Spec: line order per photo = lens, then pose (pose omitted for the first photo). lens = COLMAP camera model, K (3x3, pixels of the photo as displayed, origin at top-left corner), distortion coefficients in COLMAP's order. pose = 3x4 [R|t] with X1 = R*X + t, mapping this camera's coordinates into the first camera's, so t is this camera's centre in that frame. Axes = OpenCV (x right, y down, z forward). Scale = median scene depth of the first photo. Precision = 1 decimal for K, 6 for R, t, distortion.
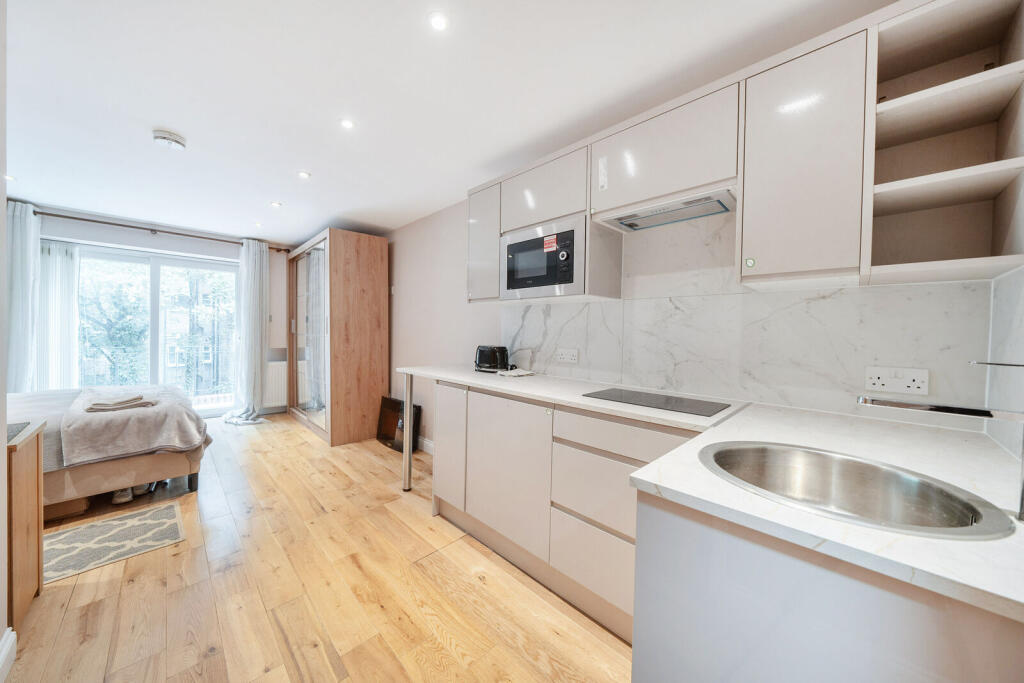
lens RADIAL K [[359.4, 0, 514.0], [0, 359.4, 338.3], [0, 0, 1]] dist [-0.004474, 0.000013]
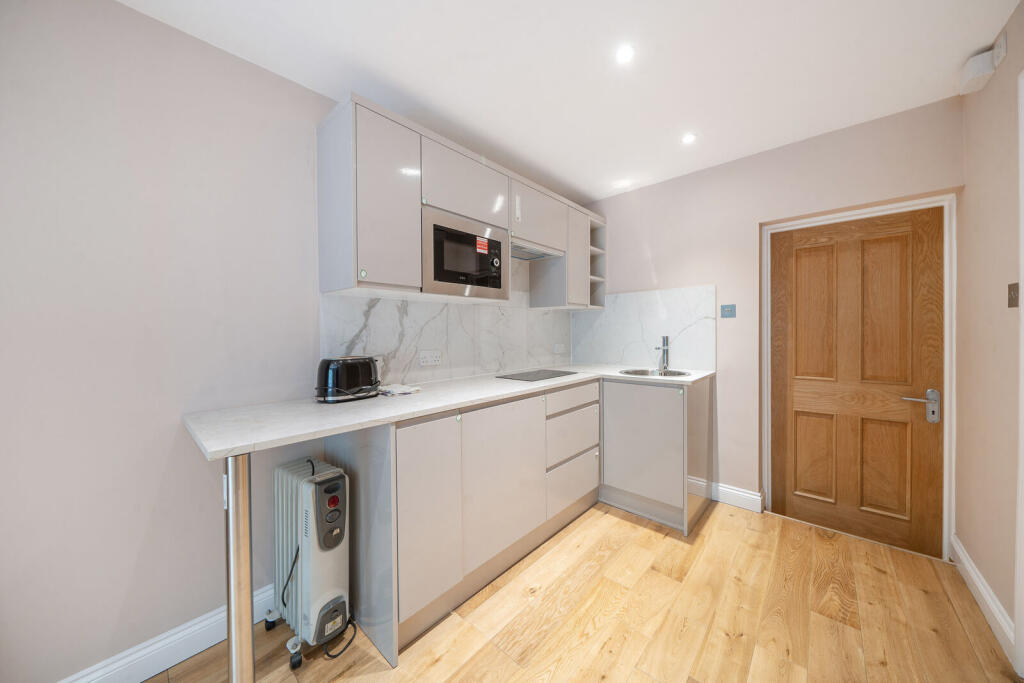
lens RADIAL K [[359.4, 0, 485.8], [0, 359.4, 339.1], [0, 0, 1]] dist [-0.004474, 0.000013]
pose [[-0.041946, -0.033185, 0.998569, -0.837152], [0.027458, 0.999032, 0.034353, -0.030448], [-0.998742, 0.028859, -0.040995, 0.943410]]
